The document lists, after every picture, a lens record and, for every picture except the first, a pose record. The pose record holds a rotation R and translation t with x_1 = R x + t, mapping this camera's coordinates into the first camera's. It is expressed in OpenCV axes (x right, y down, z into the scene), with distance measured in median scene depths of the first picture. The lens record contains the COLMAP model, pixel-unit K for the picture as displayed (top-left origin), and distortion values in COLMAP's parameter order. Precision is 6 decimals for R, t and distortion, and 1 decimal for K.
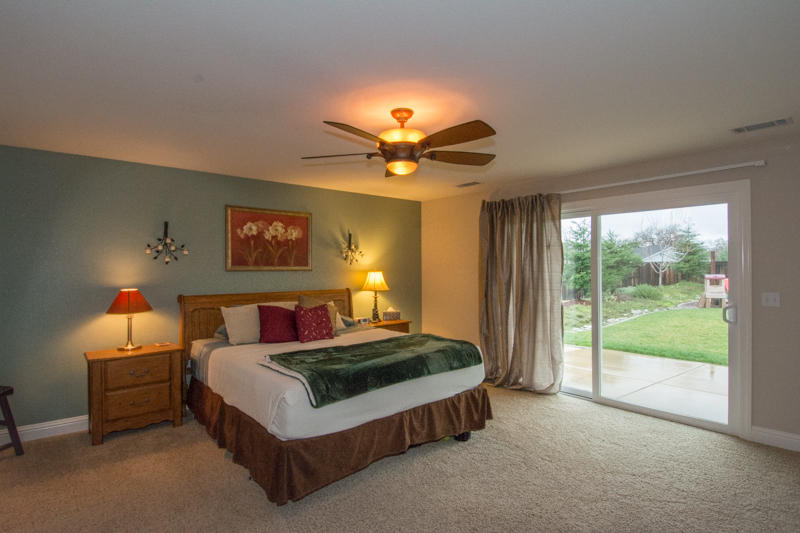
lens RADIAL K [[416.3, 0, 400.0], [0, 416.3, 266.5], [0, 0, 1]] dist [0.024470, -0.025648]
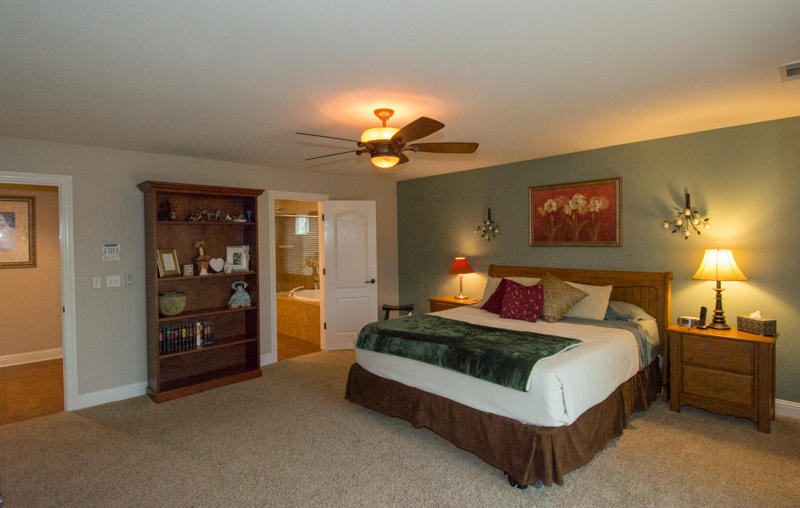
lens RADIAL K [[425.0, 0, 400.0], [0, 425.0, 254.0], [0, 0, 1]] dist [0.000339, -0.000242]
pose [[0.043083, 0.026832, -0.998711, 0.652696], [0.005816, 0.999616, 0.027108, -0.001266], [0.999055, -0.006977, 0.042910, 0.565343]]
